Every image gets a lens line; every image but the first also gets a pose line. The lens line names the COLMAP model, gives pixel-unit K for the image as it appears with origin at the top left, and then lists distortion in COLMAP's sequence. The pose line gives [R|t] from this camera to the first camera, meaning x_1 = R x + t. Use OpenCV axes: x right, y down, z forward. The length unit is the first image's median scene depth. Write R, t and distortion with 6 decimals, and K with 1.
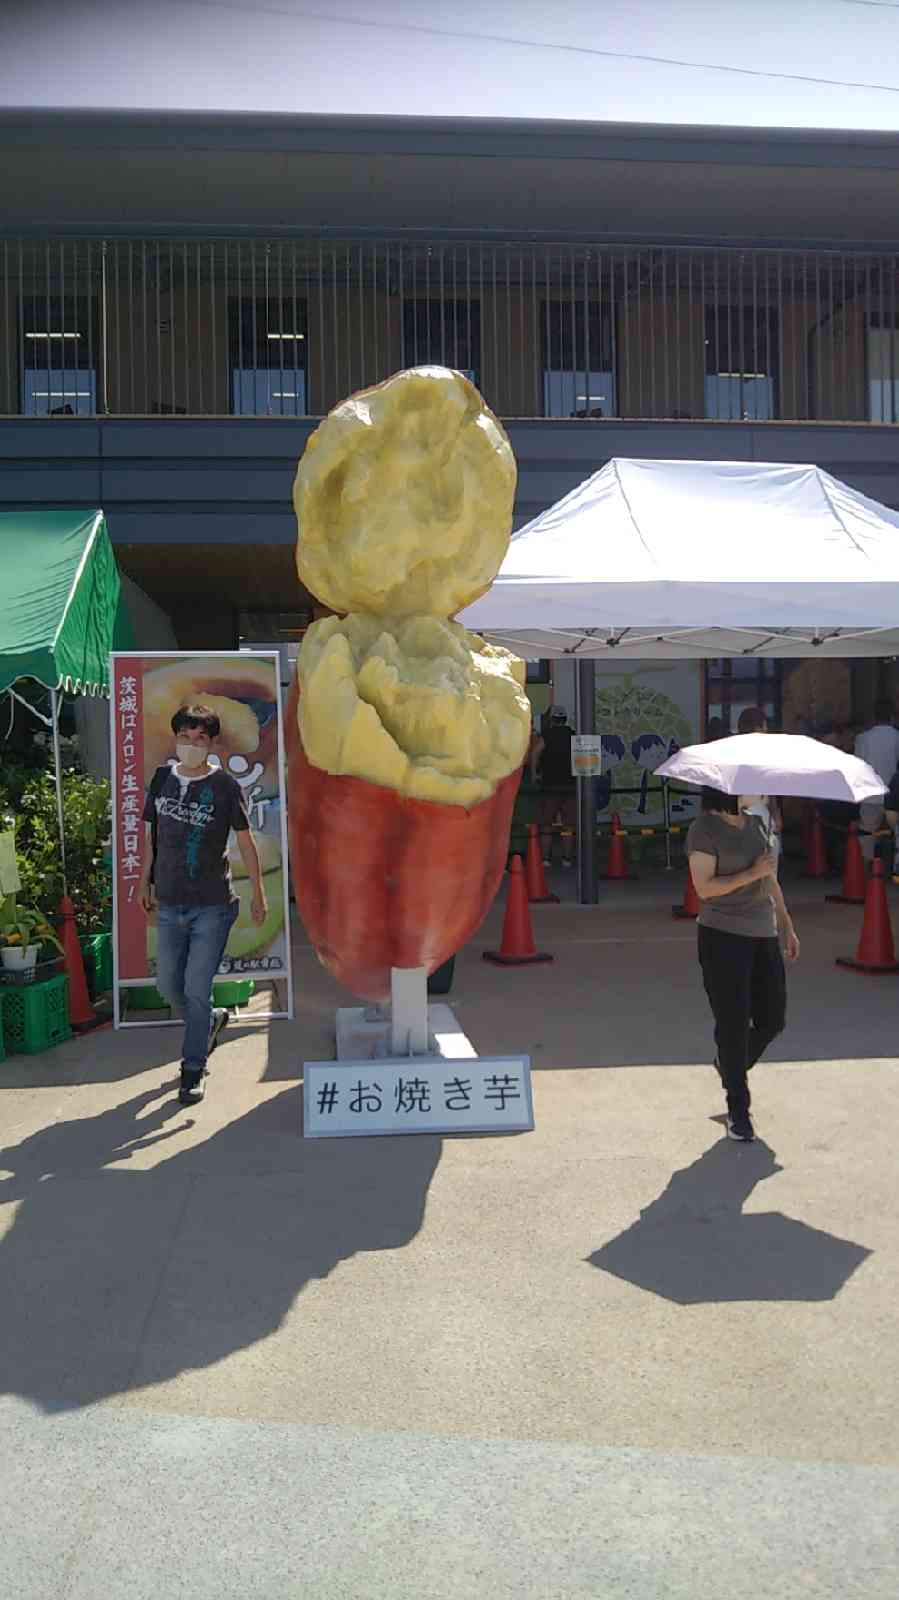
lens RADIAL K [[1550.2, 0, 449.5], [0, 1550.2, 800.0], [0, 0, 1]] dist [-0.008843, 0.001942]
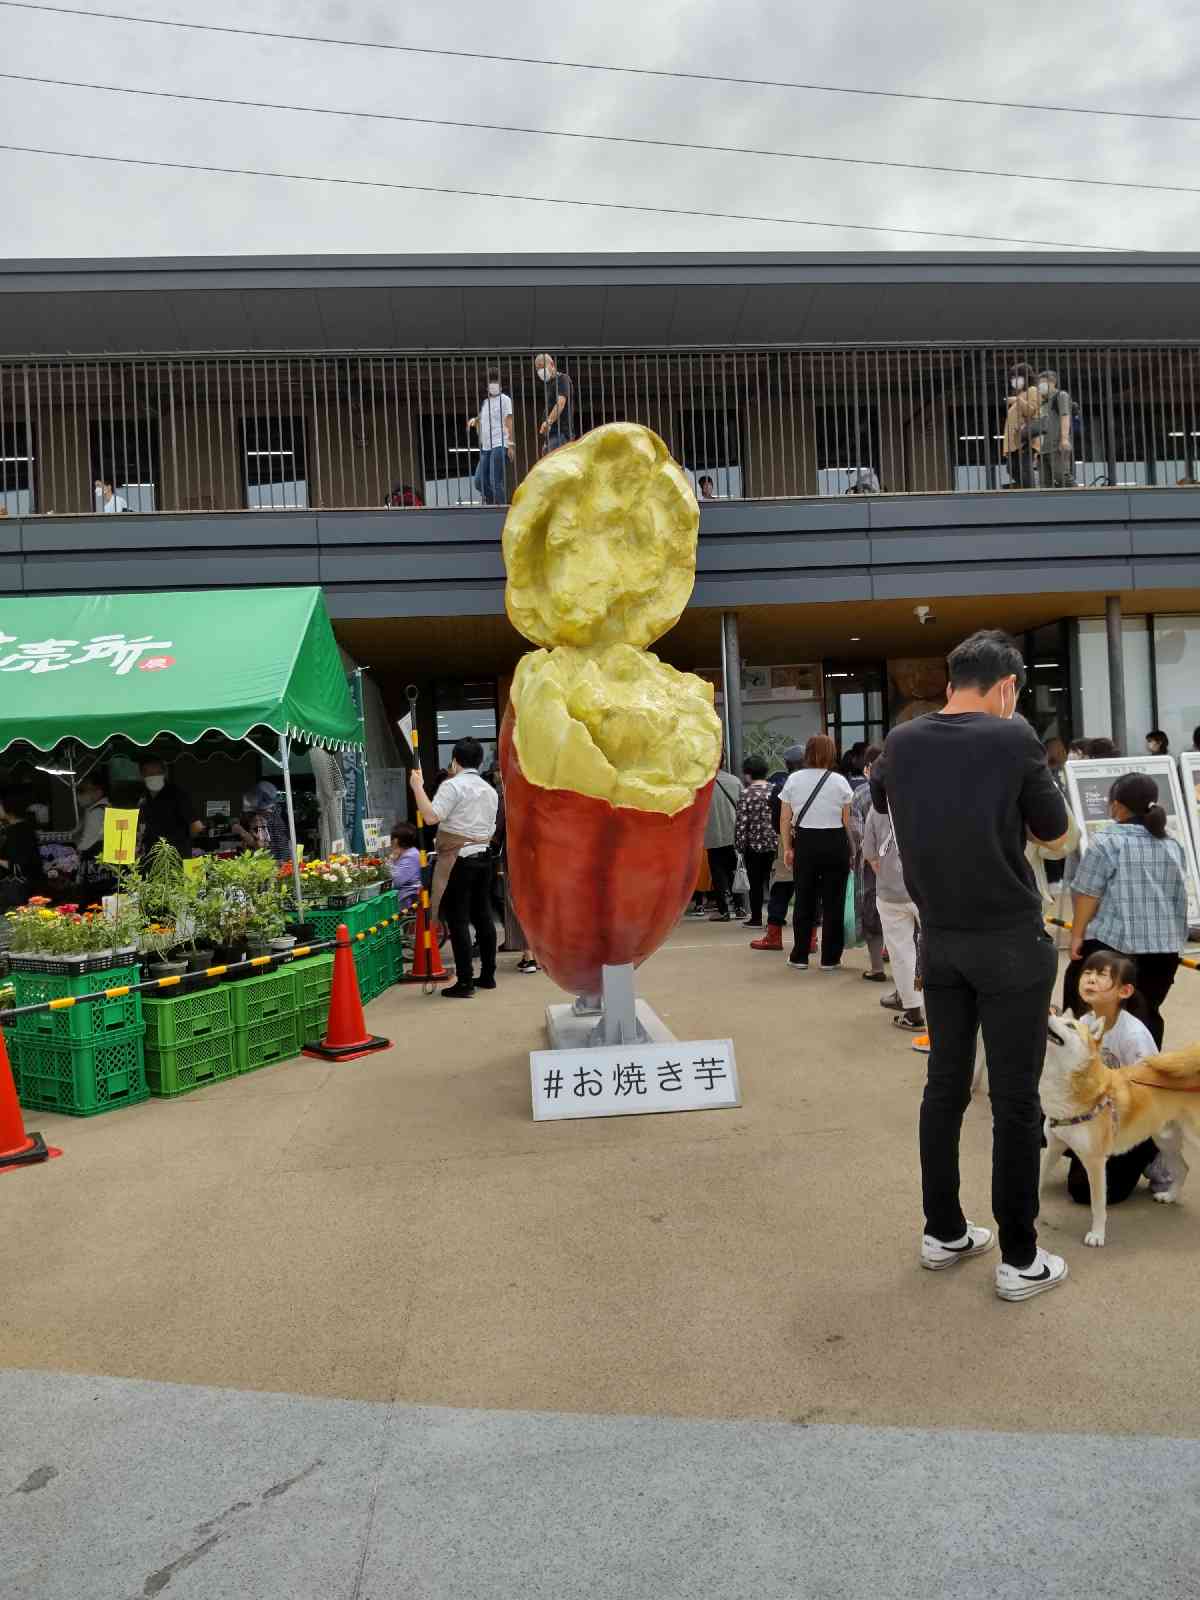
lens RADIAL K [[1241.1, 0, 592.6], [0, 1241.1, 804.5], [0, 0, 1]] dist [0.045043, -0.092992]
pose [[0.999446, -0.033289, 0.000536, -0.043977], [0.033289, 0.998913, -0.032616, 0.024462], [0.000550, 0.032616, 0.999468, 0.114159]]
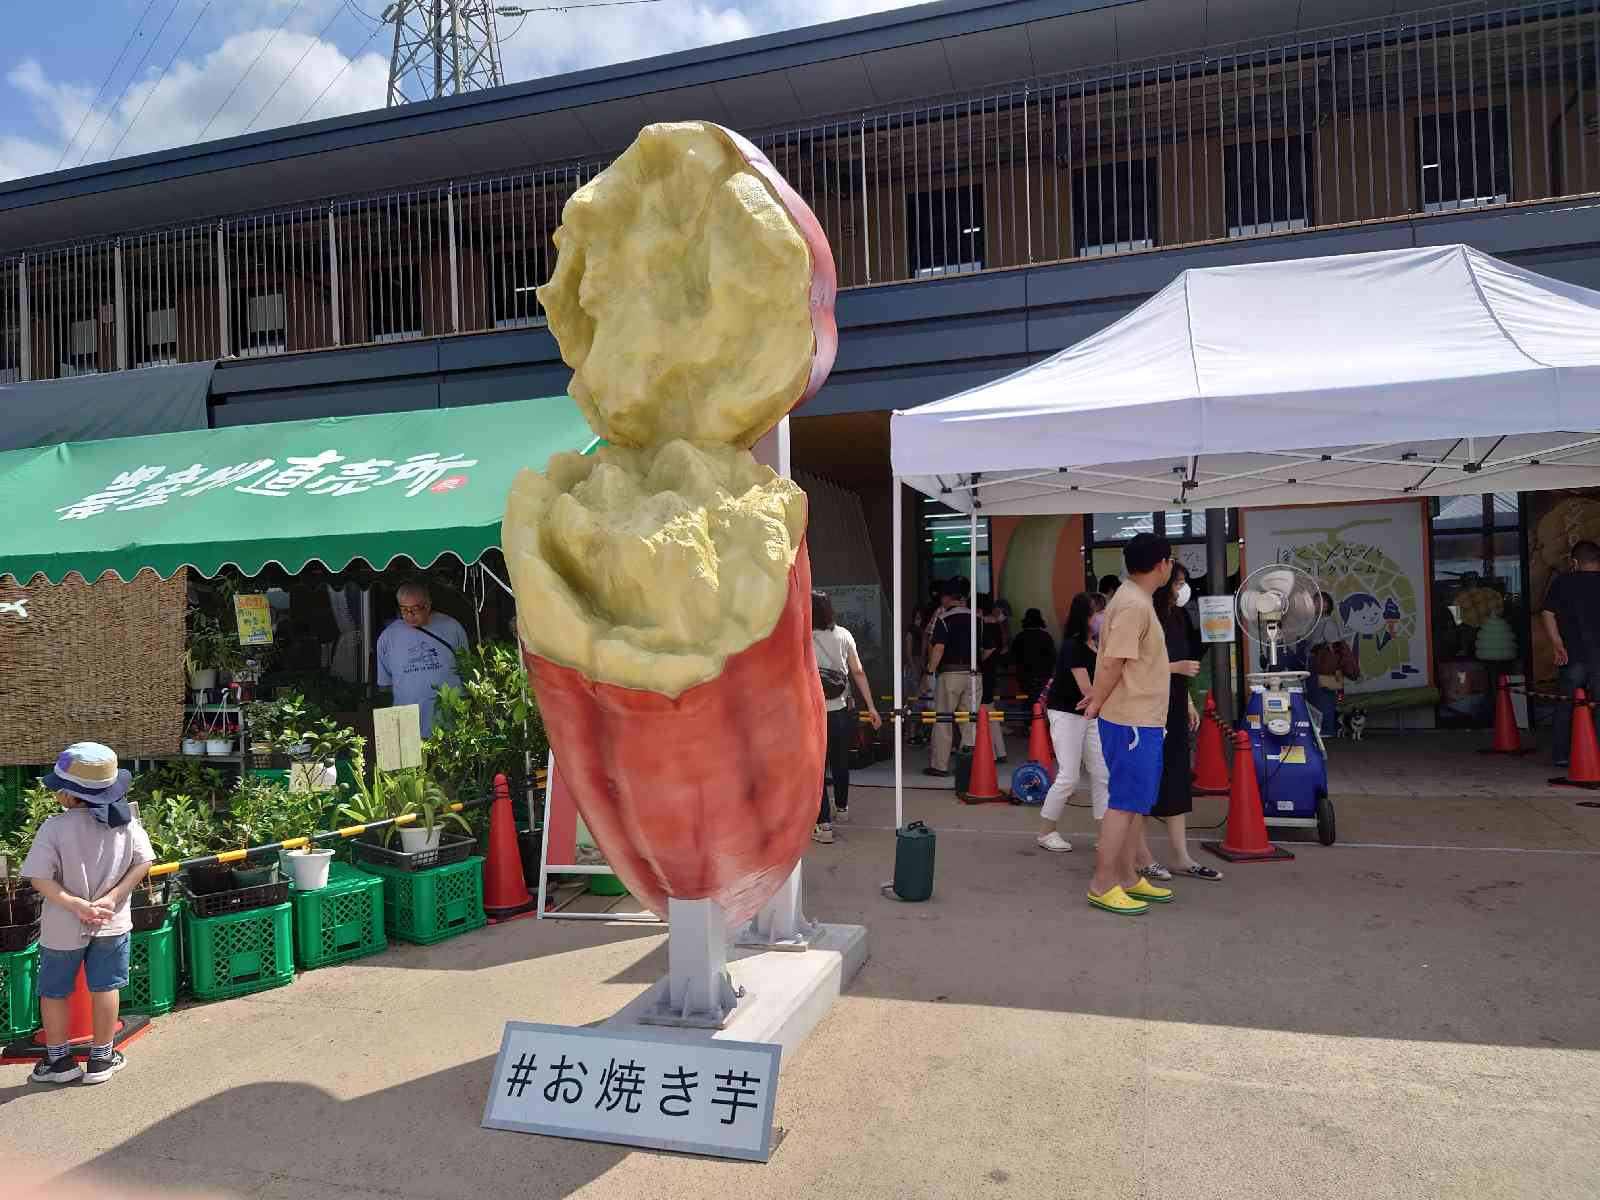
lens RADIAL K [[1241.1, 0, 749.7], [0, 1241.1, 587.6], [0, 0, 1]] dist [0.045043, -0.092992]
pose [[0.907100, -0.026980, -0.420049, 0.284943], [0.002733, 0.998300, -0.058219, -0.010609], [0.420905, 0.051663, 0.905632, 0.475176]]
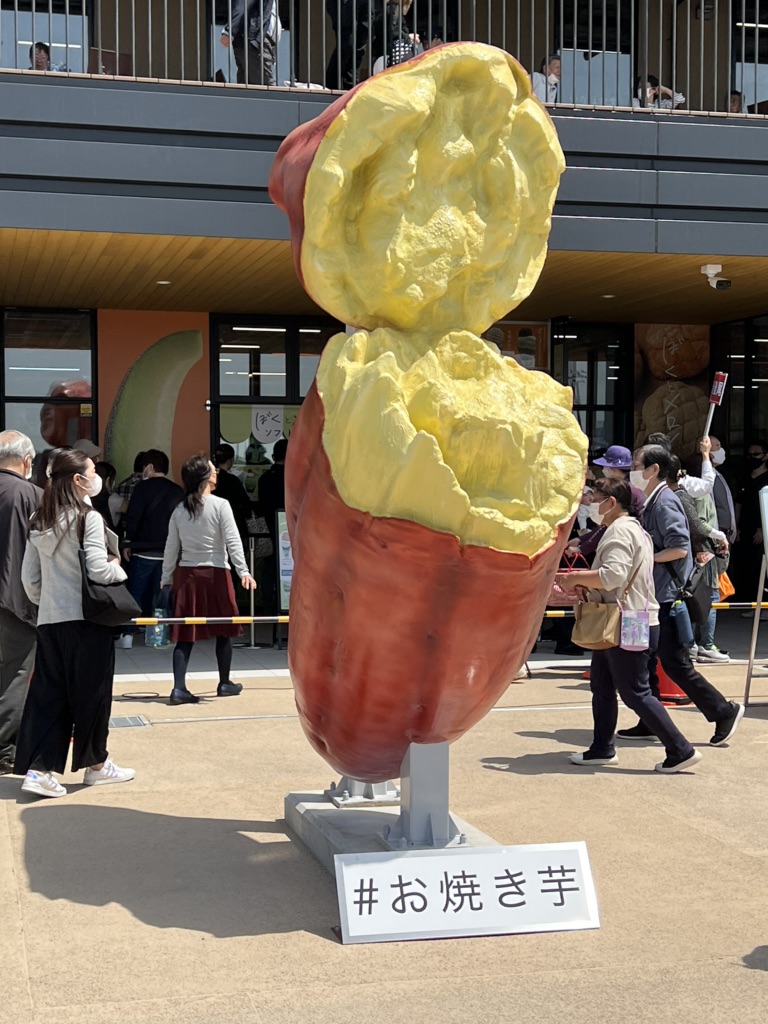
lens RADIAL K [[1802.4, 0, 384.0], [0, 1802.4, 512.0], [0, 0, 1]] dist [0.059141, 0.030951]
pose [[0.987562, 0.012189, 0.156756, -0.224533], [-0.010092, 0.999849, -0.014162, -0.004738], [-0.156905, 0.012403, 0.987536, 0.015582]]
